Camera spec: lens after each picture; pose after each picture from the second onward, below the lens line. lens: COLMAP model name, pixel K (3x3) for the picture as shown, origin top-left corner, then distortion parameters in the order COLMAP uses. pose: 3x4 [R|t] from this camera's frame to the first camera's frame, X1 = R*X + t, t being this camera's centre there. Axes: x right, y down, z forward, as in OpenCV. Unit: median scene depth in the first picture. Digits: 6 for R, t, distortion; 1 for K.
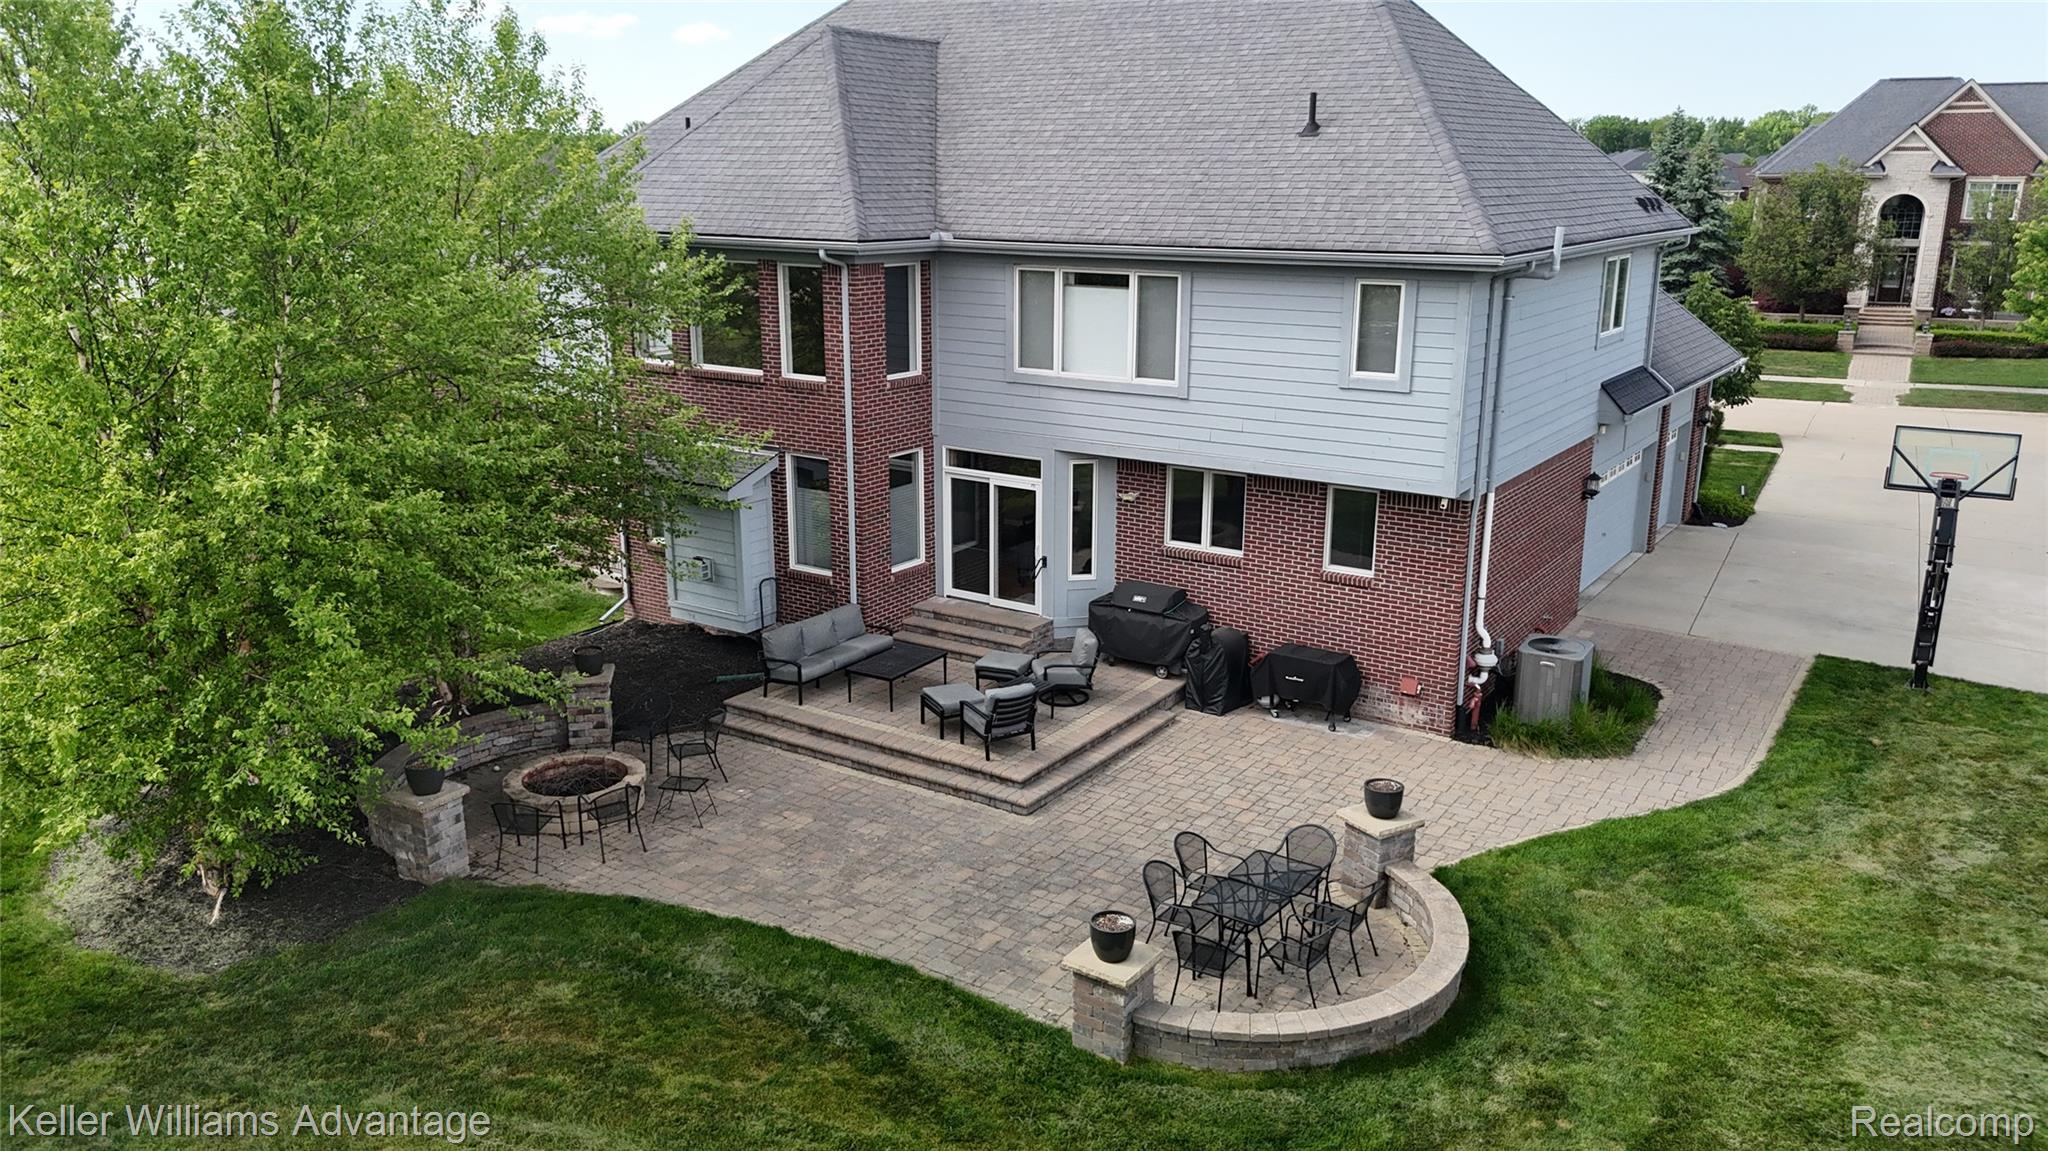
lens RADIAL K [[1518.4, 0, 1024.9], [0, 1518.4, 604.1], [0, 0, 1]] dist [0.061450, -0.054498]
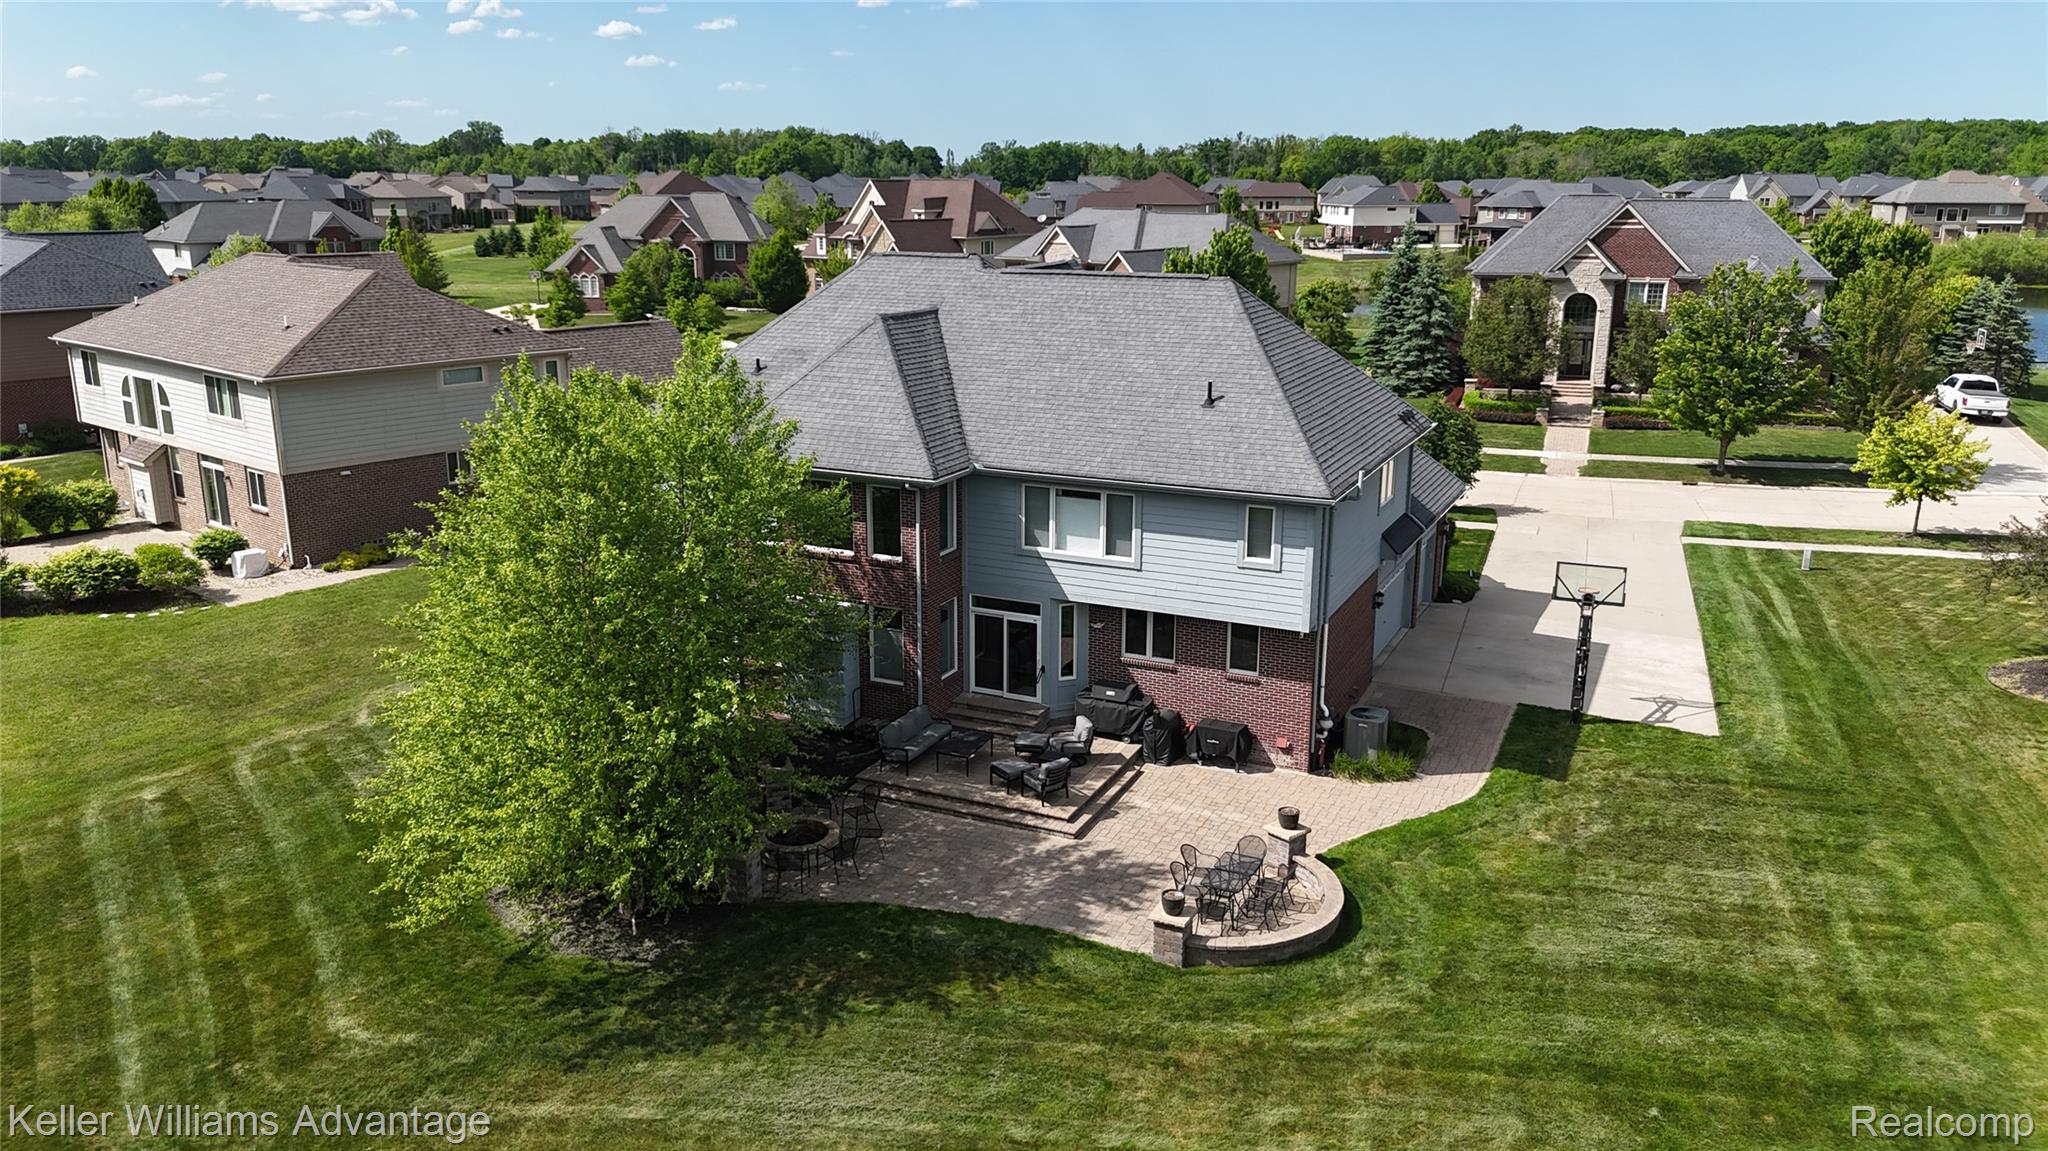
lens RADIAL K [[1518.4, 0, 1024.9], [0, 1518.4, 604.1], [0, 0, 1]] dist [0.061450, -0.054498]
pose [[0.988037, -0.042131, 0.148348, -0.258645], [0.041669, 0.999112, 0.006223, -0.117319], [-0.148478, 0.000033, 0.988916, -0.574471]]
